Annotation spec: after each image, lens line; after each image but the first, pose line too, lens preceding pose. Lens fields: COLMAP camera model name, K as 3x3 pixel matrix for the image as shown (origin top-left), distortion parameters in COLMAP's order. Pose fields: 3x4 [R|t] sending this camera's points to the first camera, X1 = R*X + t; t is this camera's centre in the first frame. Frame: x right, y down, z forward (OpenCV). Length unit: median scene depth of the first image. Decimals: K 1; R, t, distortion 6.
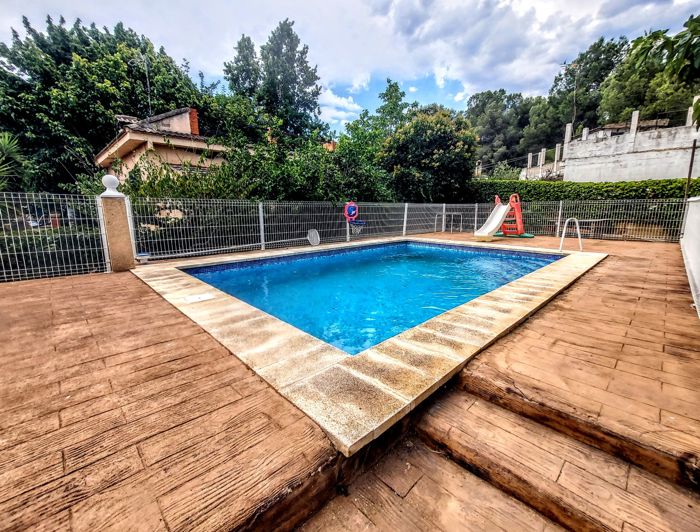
lens RADIAL K [[296.5, 0, 346.0], [0, 296.5, 257.4], [0, 0, 1]] dist [0.004487, 0.000711]
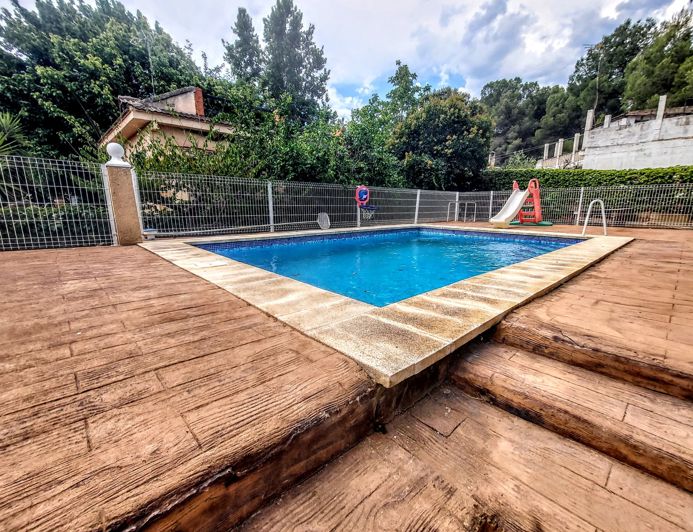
lens RADIAL K [[300.7, 0, 346.5], [0, 300.7, 266.0], [0, 0, 1]] dist [0.007353, -0.000313]
pose [[0.999826, 0.008334, -0.016683, -0.041203], [-0.007730, 0.999324, 0.035950, 0.103664], [0.016972, -0.035815, 0.999214, 0.039366]]
